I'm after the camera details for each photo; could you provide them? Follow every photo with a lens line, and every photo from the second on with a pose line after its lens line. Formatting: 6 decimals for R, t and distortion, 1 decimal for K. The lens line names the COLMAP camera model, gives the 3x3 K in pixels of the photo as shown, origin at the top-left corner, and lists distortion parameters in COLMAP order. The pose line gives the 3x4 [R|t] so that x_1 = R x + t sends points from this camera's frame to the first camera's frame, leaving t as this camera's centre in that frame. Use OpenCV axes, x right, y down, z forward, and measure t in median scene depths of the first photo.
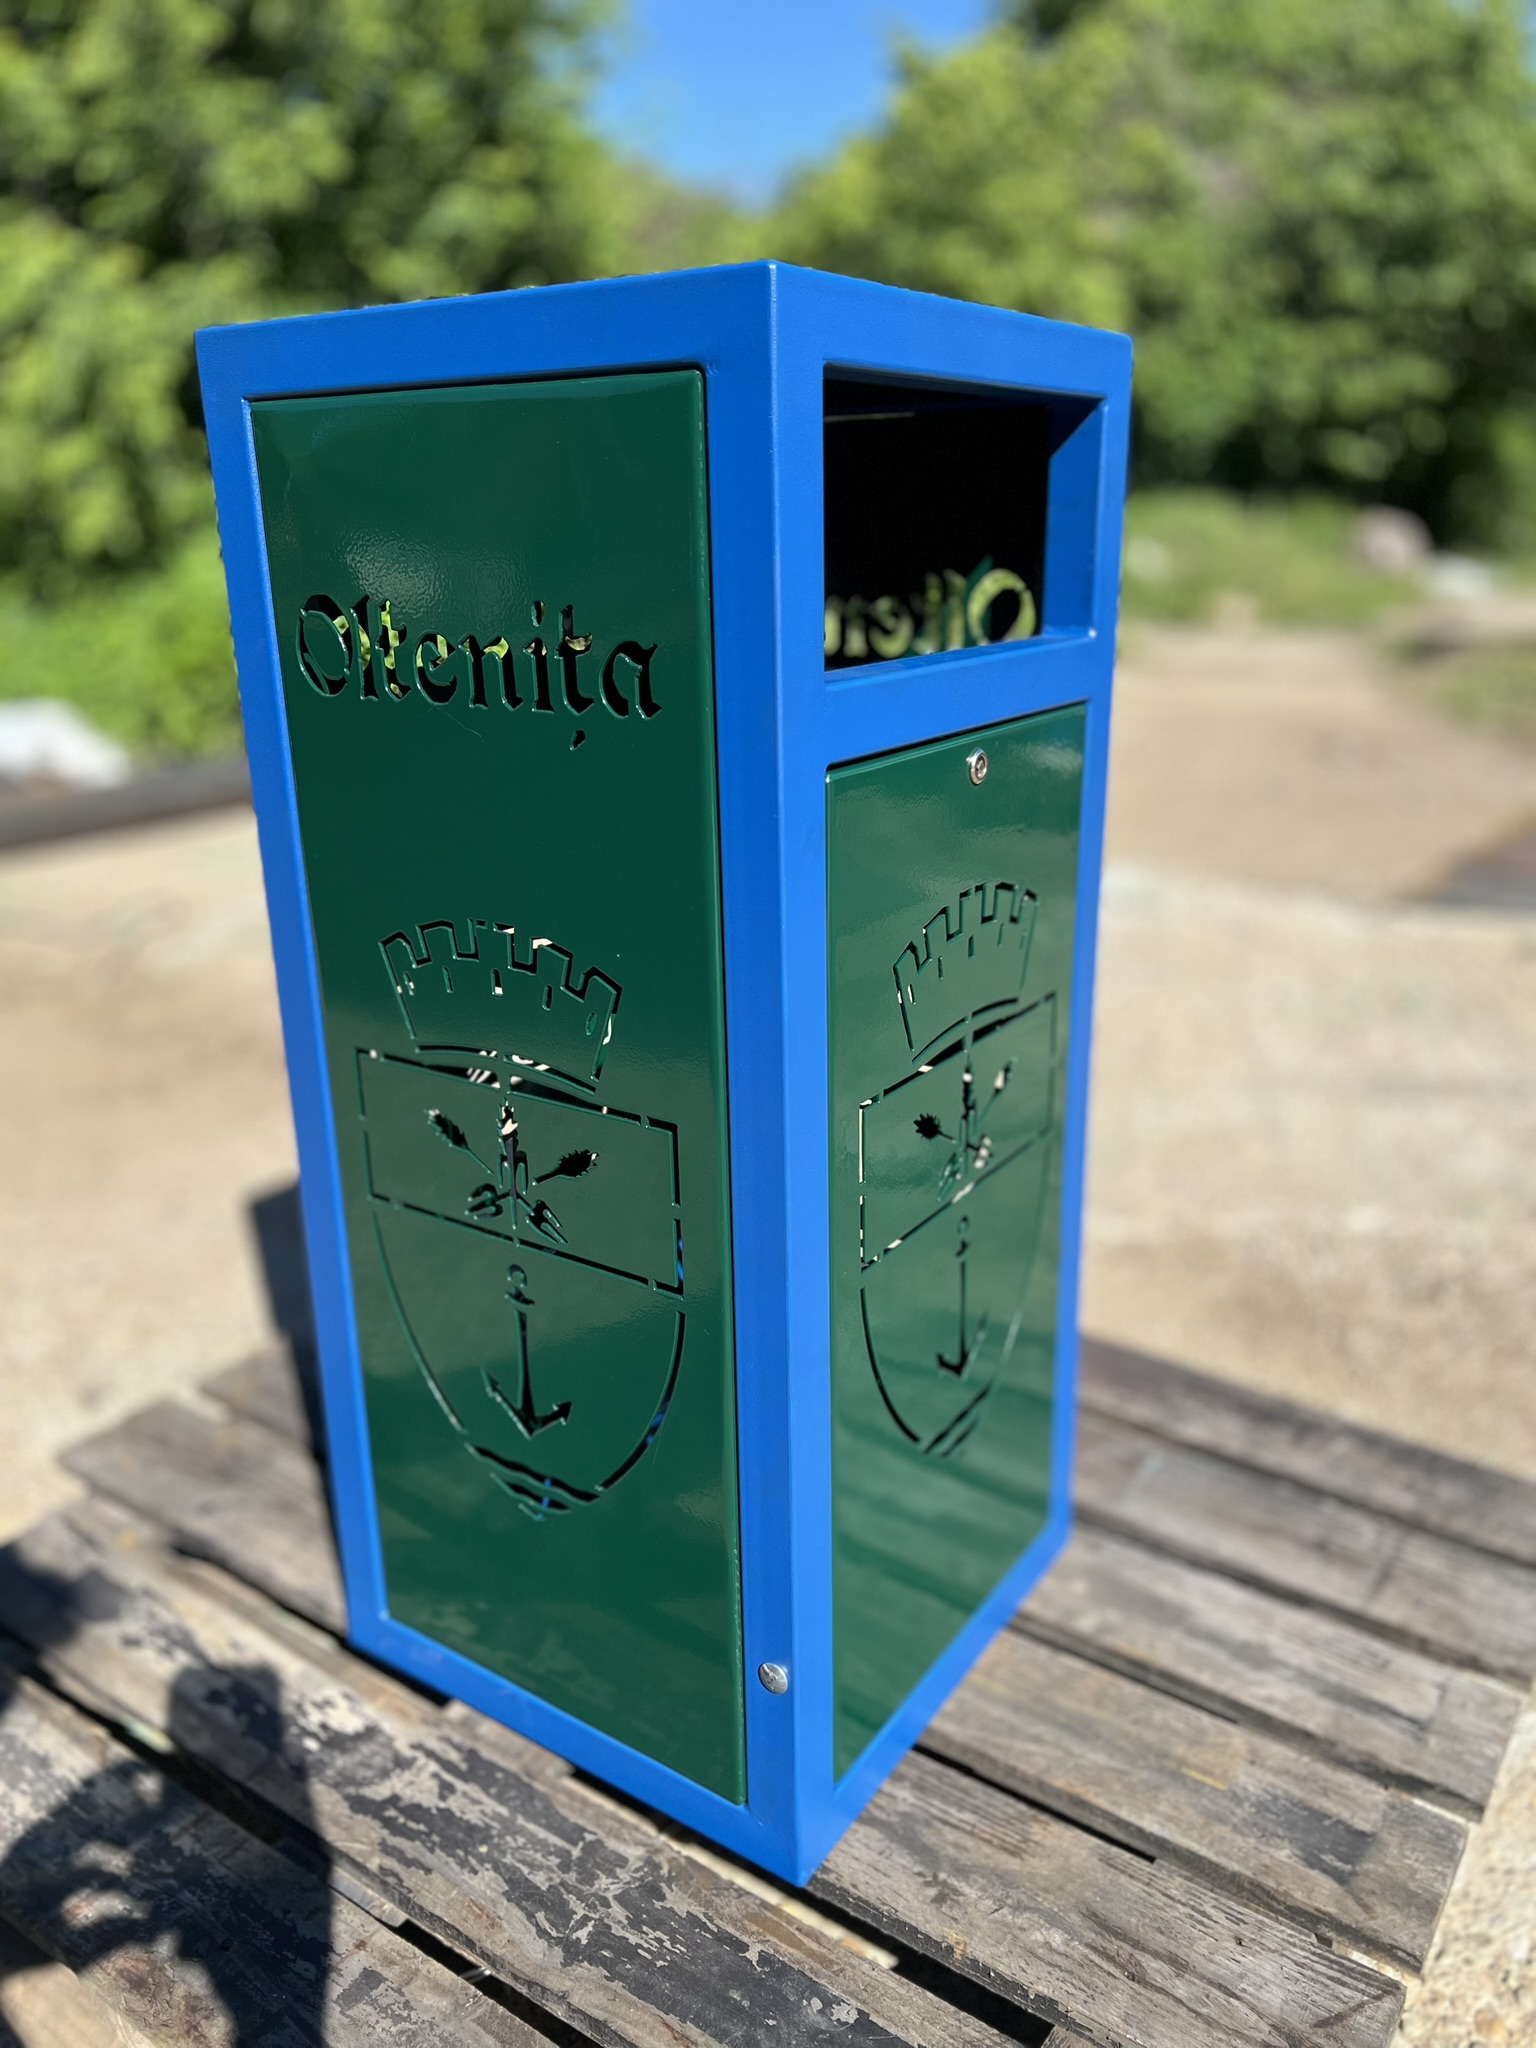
lens RADIAL K [[1557.5, 0, 768.2], [0, 1557.5, 1024.0], [0, 0, 1]] dist [0.000687, -0.002346]
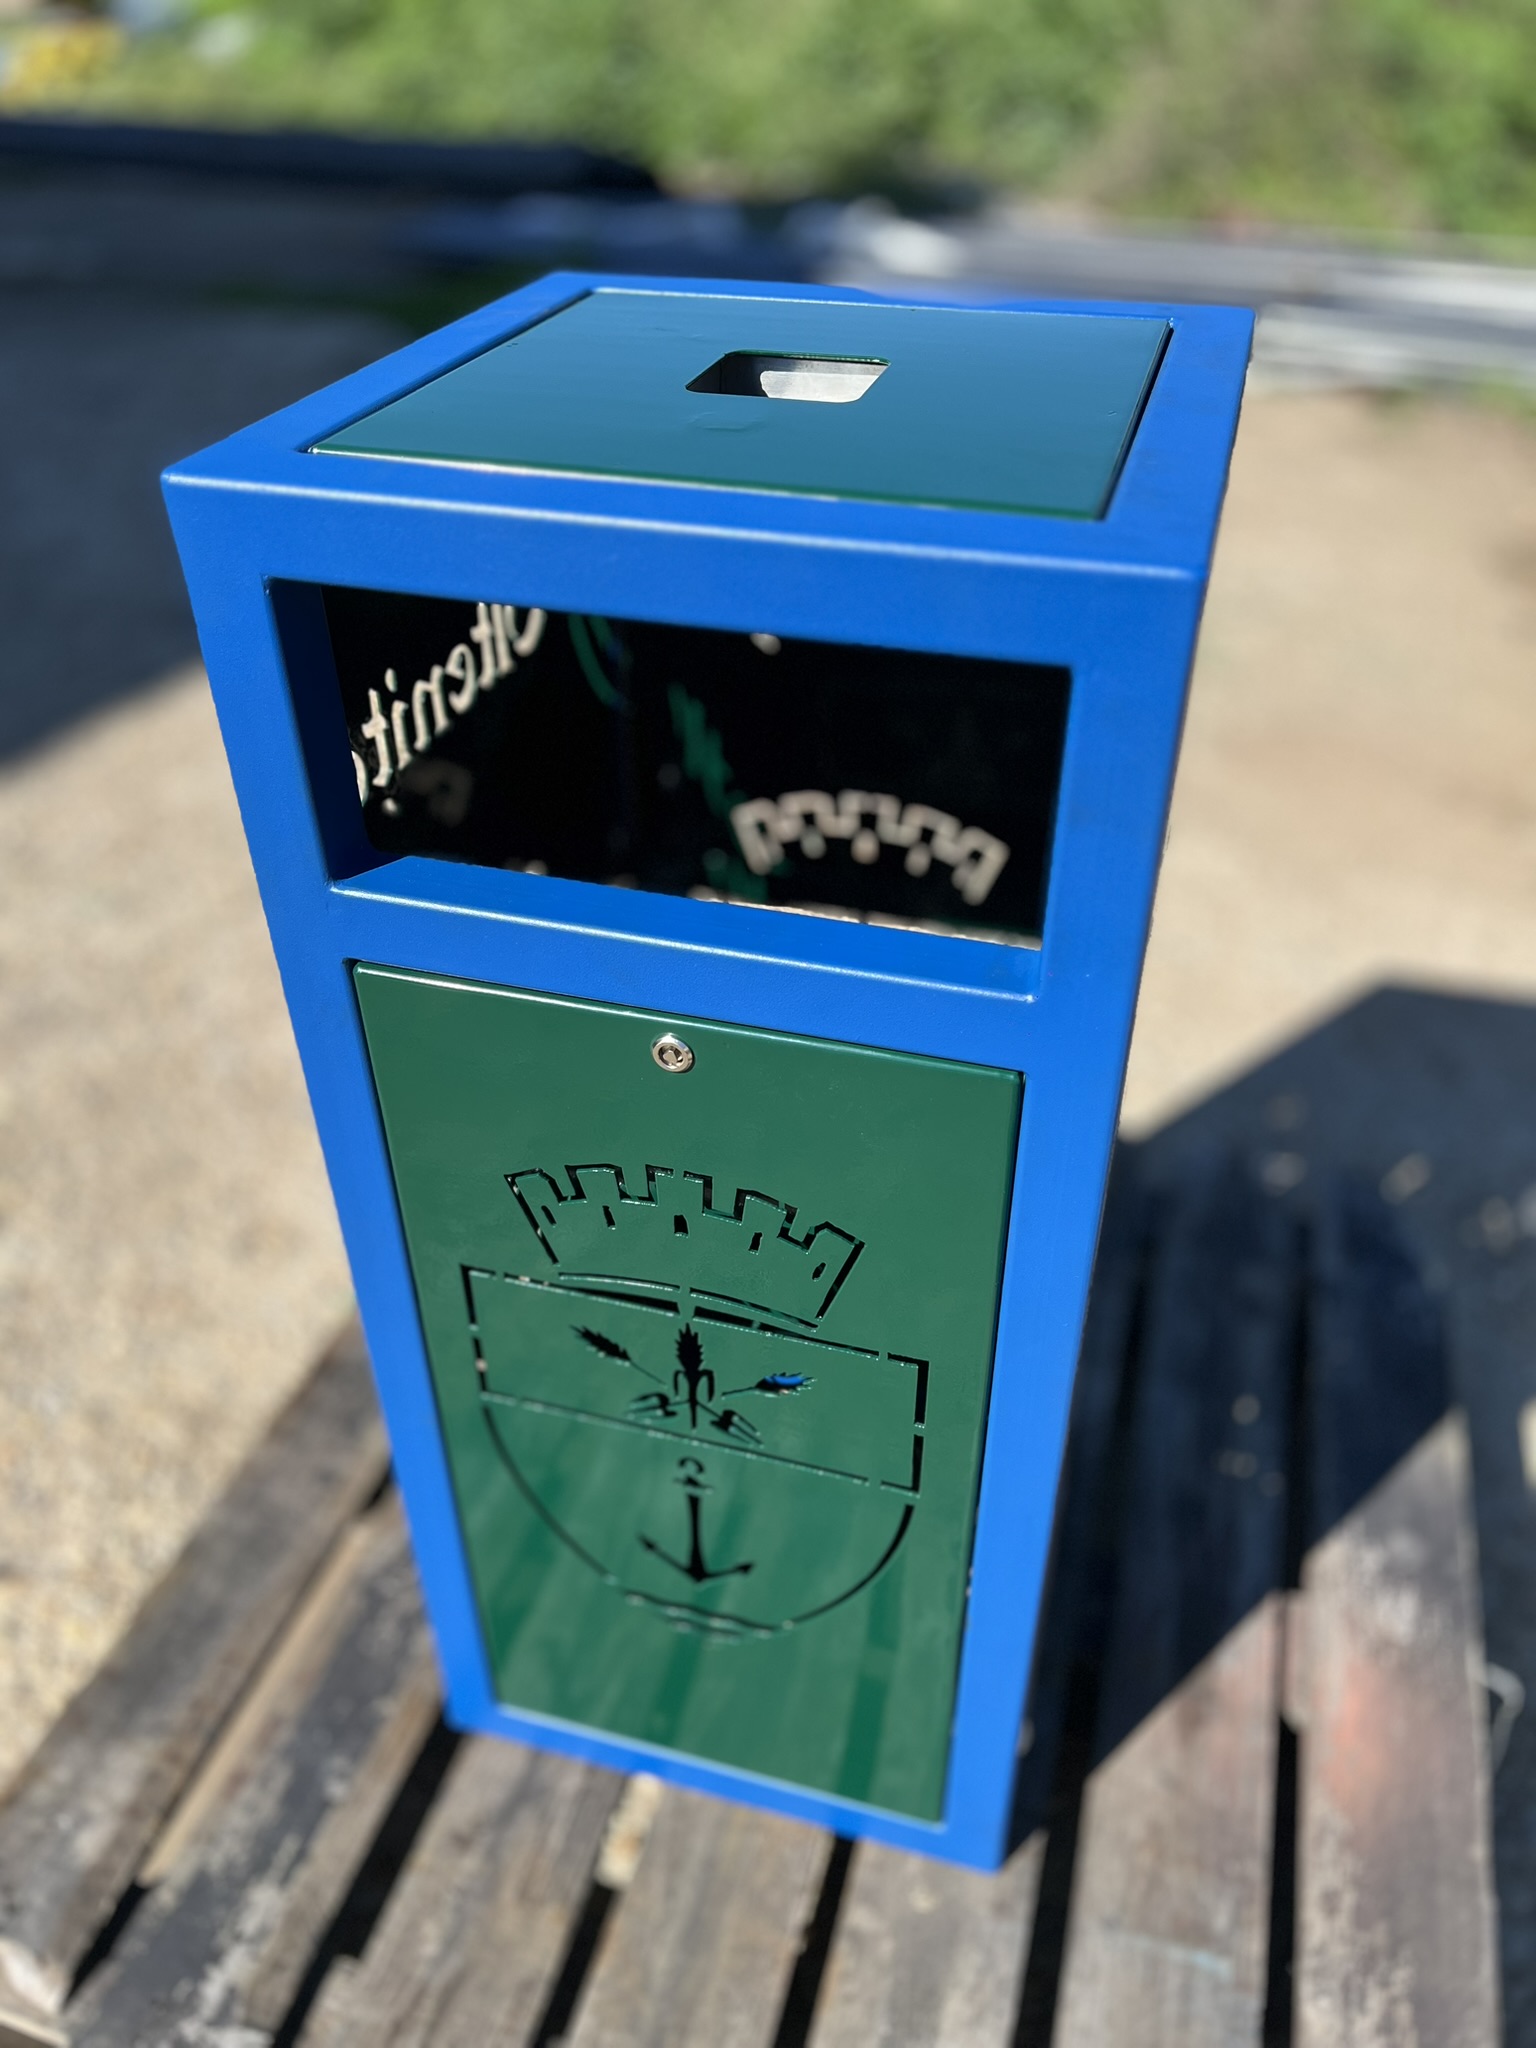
lens RADIAL K [[1557.5, 0, 771.5], [0, 1557.5, 1024.5], [0, 0, 1]] dist [0.000687, -0.002346]
pose [[0.315493, 0.575976, -0.754132, 0.678205], [-0.299248, 0.814558, 0.496936, -0.538580], [0.900508, 0.068893, 0.429347, 0.660453]]
